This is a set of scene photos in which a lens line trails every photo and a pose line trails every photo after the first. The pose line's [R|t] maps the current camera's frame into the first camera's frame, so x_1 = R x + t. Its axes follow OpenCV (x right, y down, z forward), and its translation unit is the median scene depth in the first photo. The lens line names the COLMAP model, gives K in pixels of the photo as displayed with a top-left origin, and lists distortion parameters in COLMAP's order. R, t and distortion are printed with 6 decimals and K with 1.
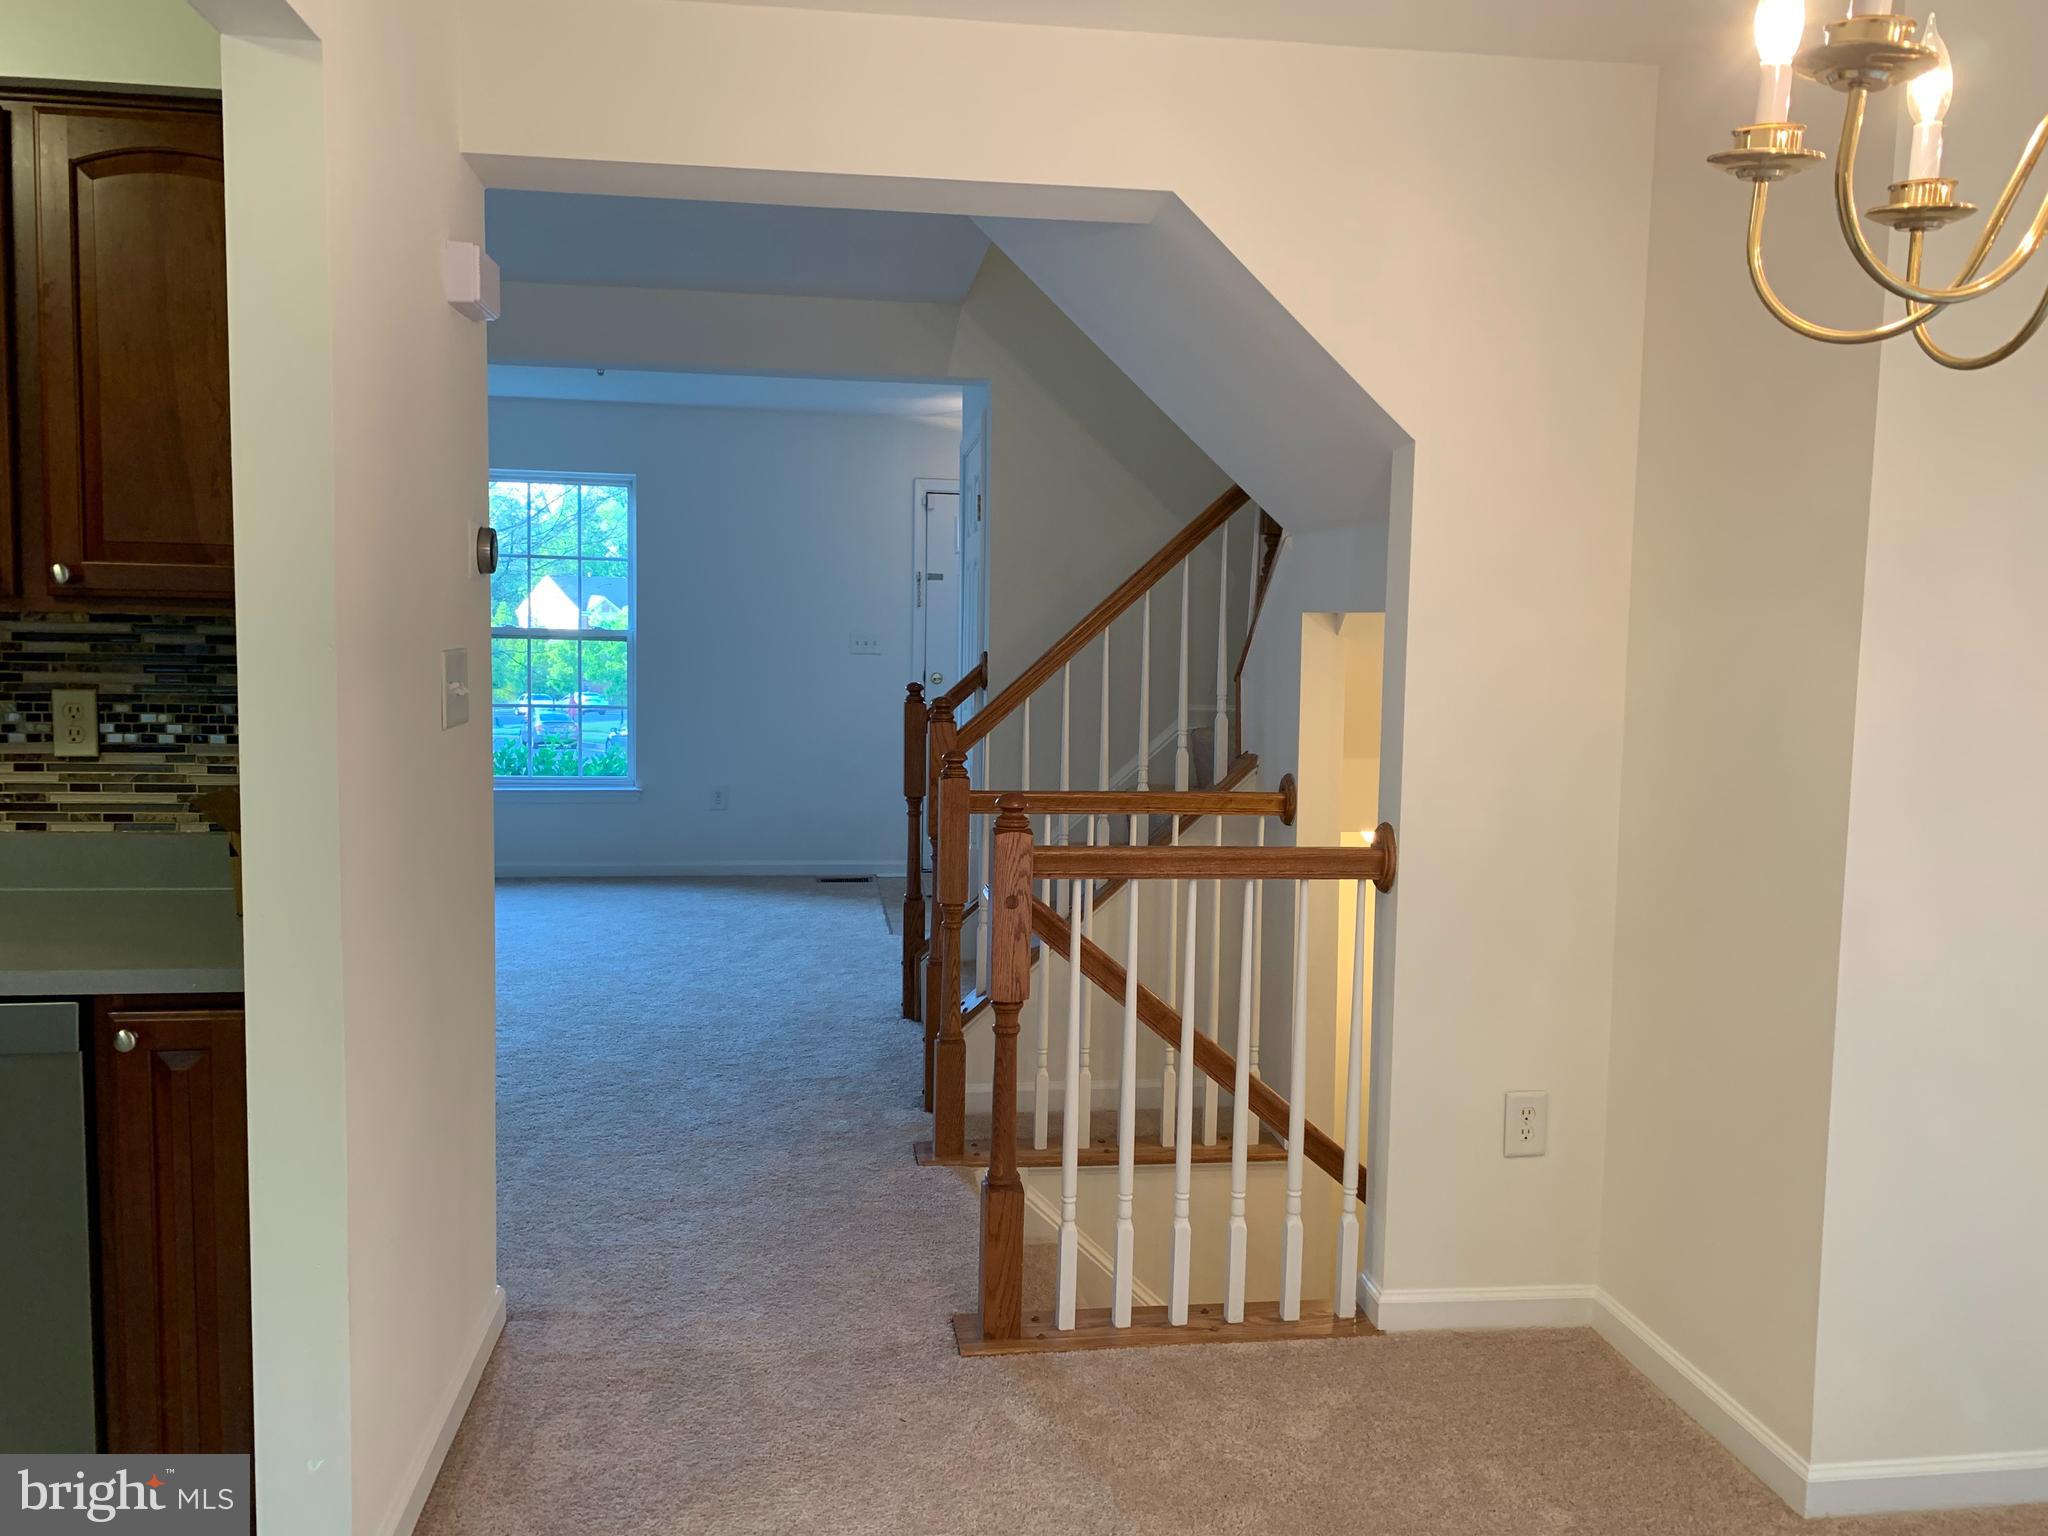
lens RADIAL K [[1565.7, 0, 1051.3], [0, 1565.7, 759.9], [0, 0, 1]] dist [0.005090, -0.008488]
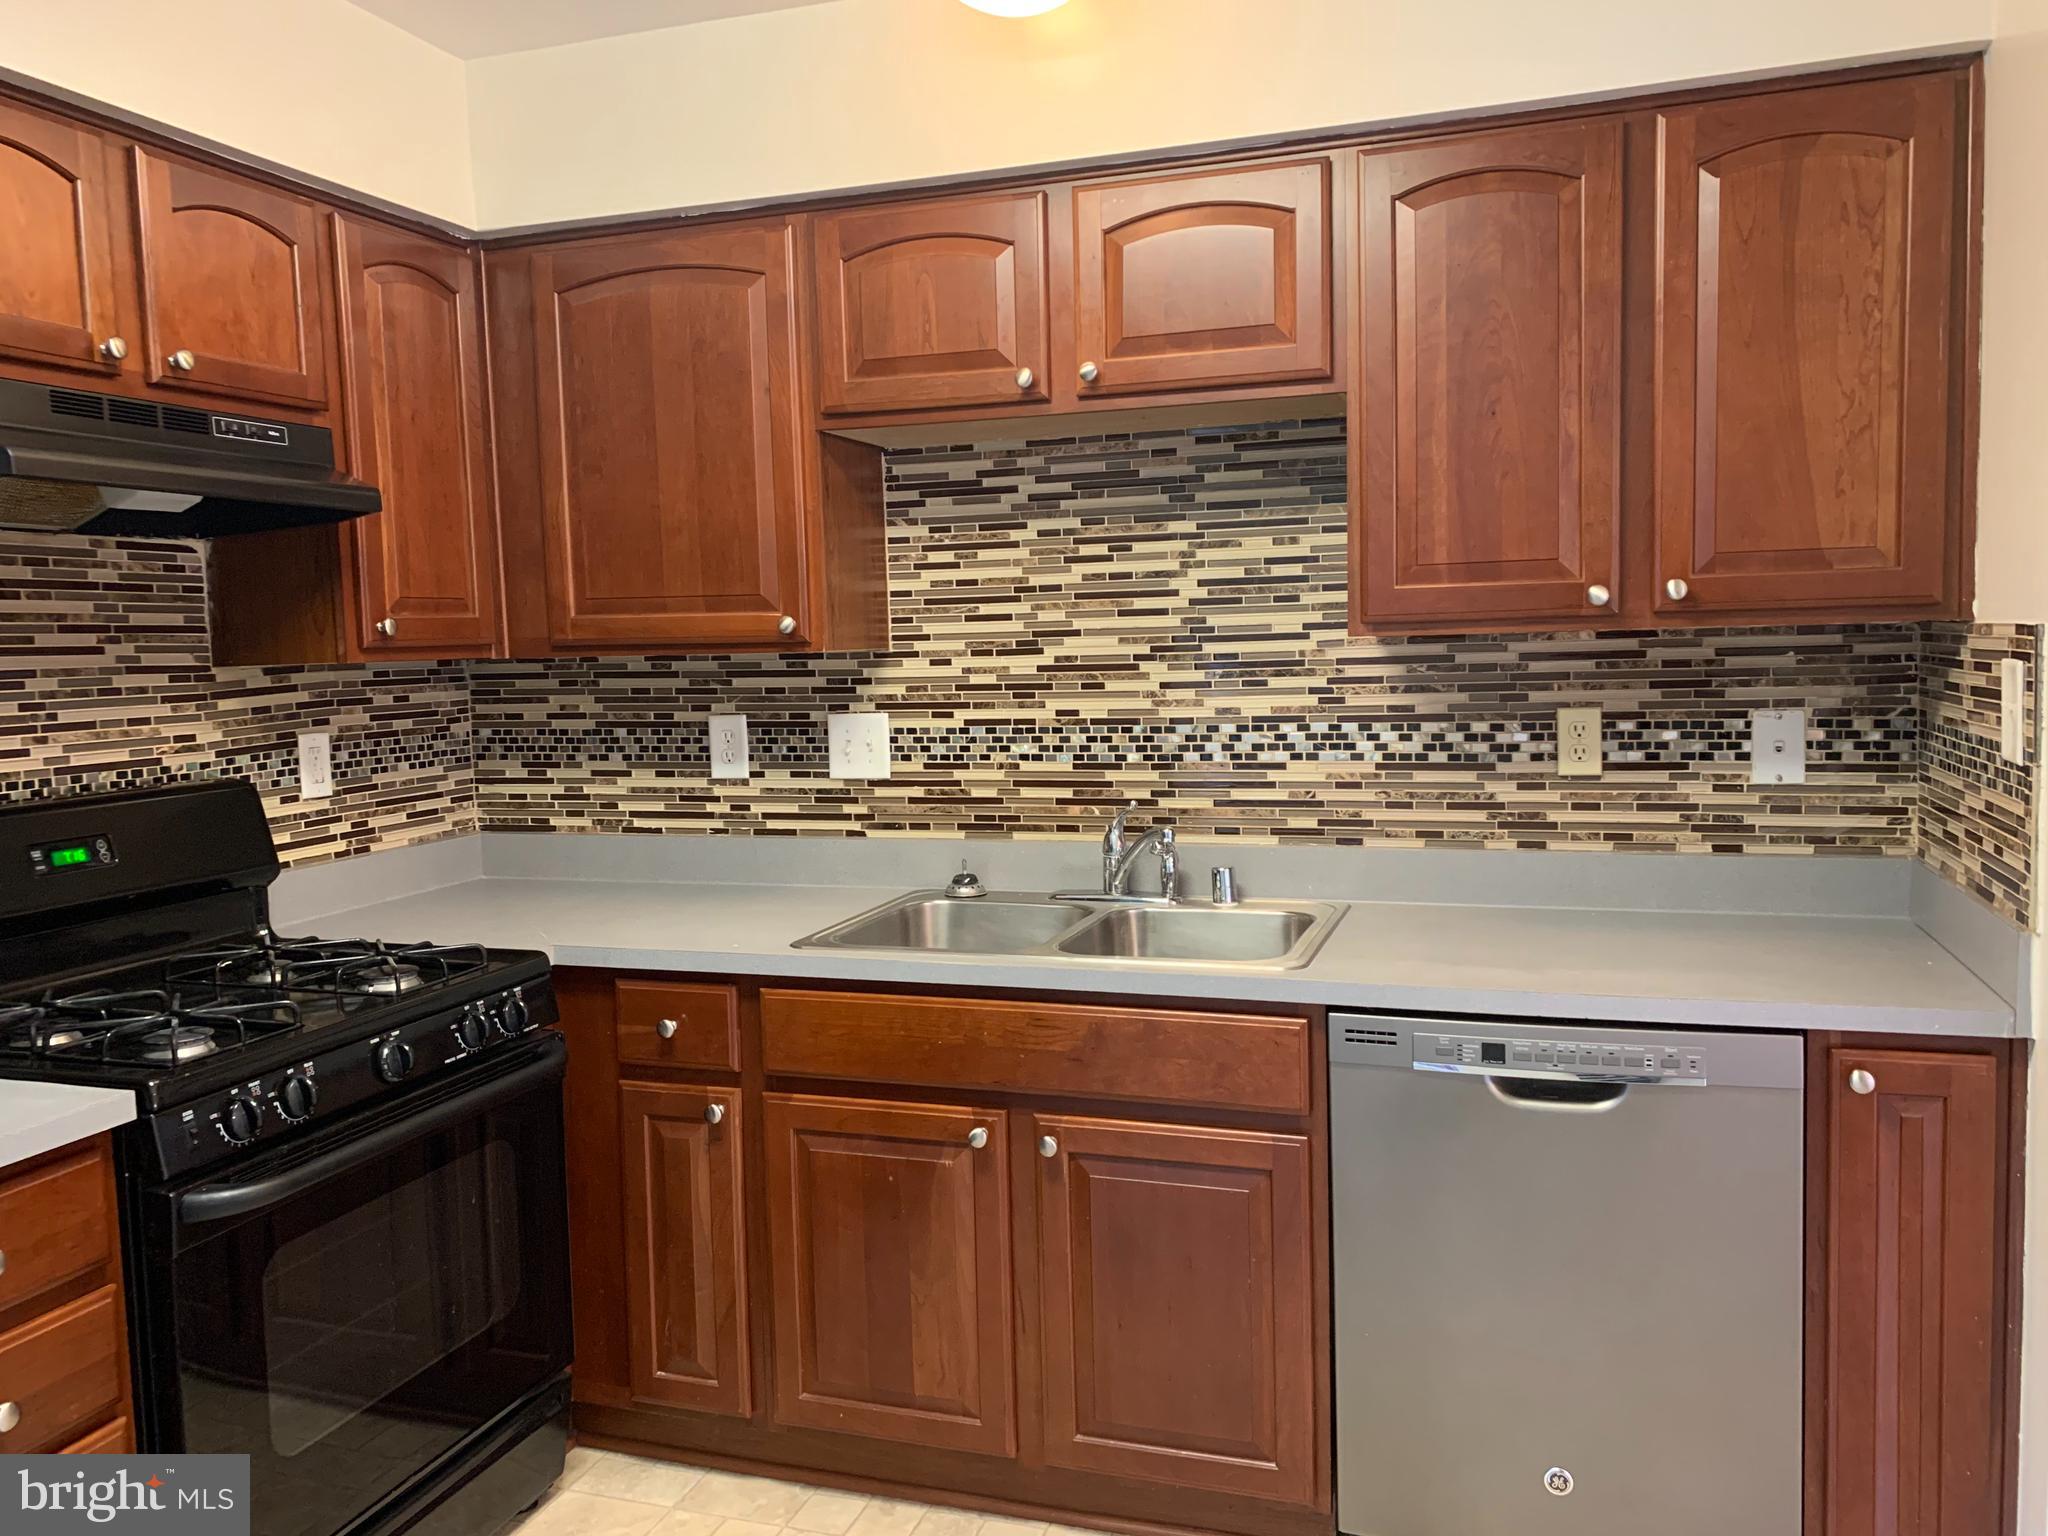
lens RADIAL K [[1550.4, 0, 1014.6], [0, 1550.4, 771.3], [0, 0, 1]] dist [0.042365, -0.084929]
pose [[0.891735, -0.006820, -0.452507, -0.452613], [0.009829, 0.999942, 0.004299, -0.011407], [0.452451, -0.008281, 0.891751, -0.041345]]
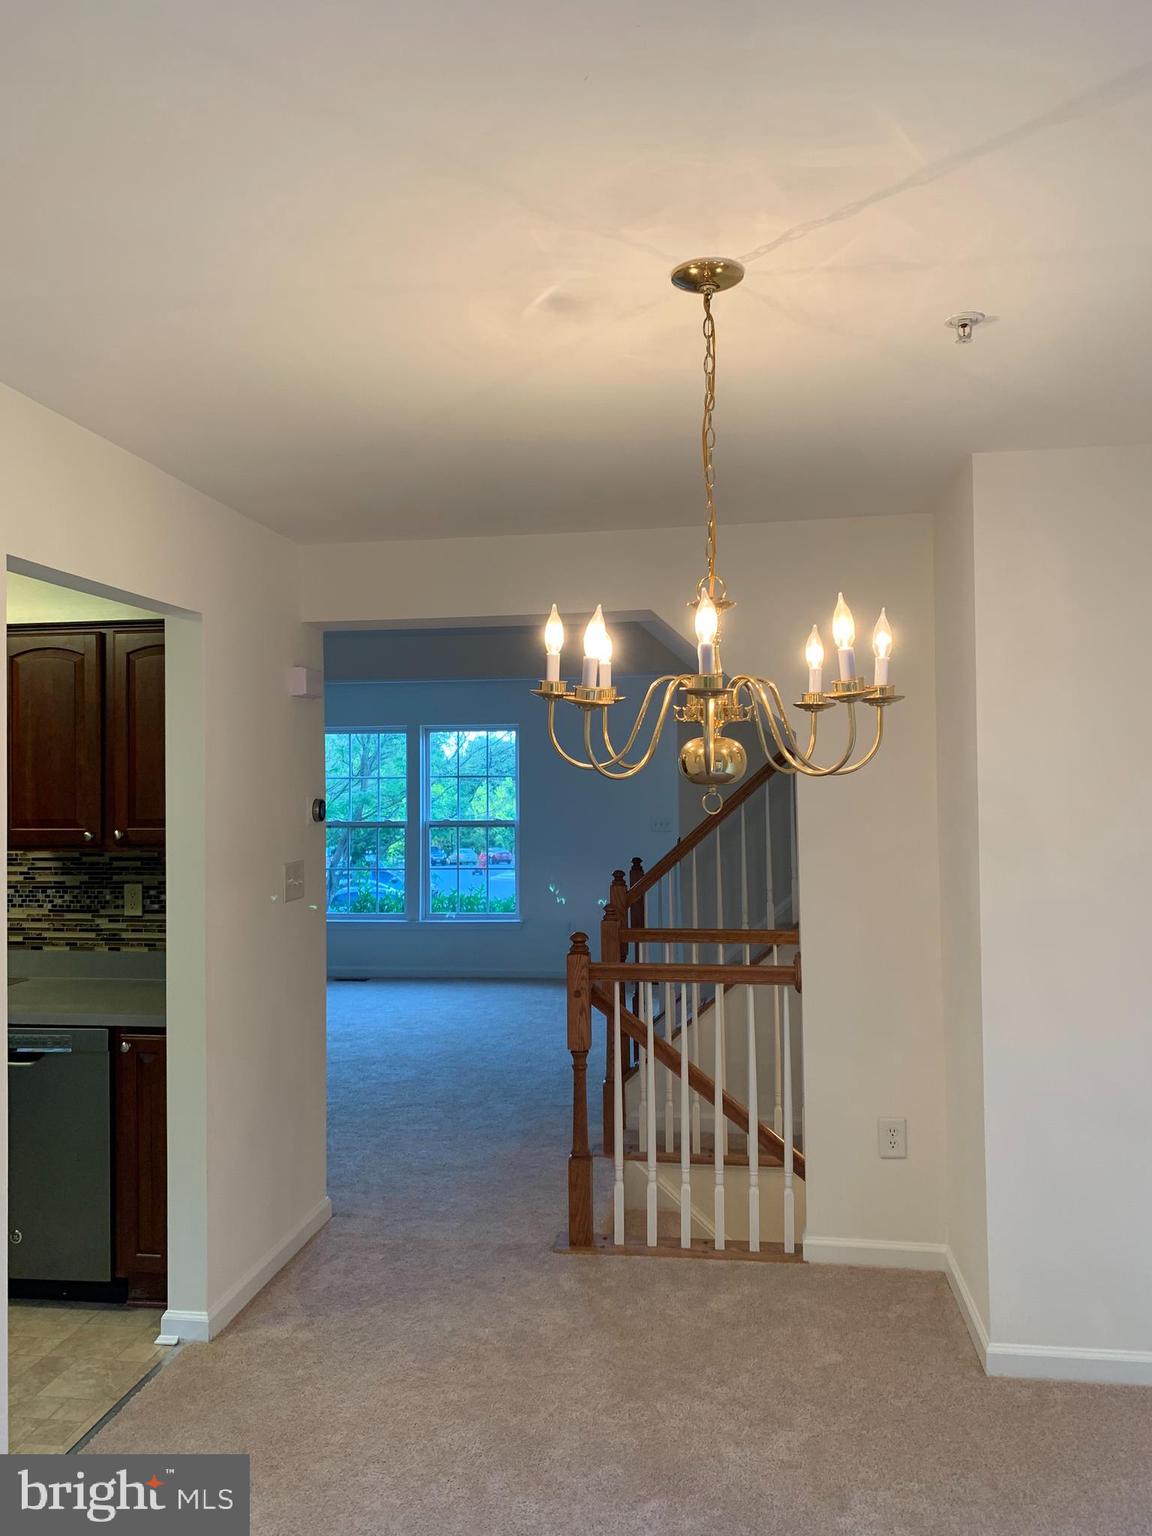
lens RADIAL K [[1172.9, 0, 576.0], [0, 1172.9, 768.0], [0, 0, 1]] dist [0.001401, -0.008497]
pose [[0.957286, -0.036617, -0.286813, 0.375269], [0.005978, 0.994243, -0.106981, -0.024964], [0.289079, 0.100697, 0.951994, -0.323565]]
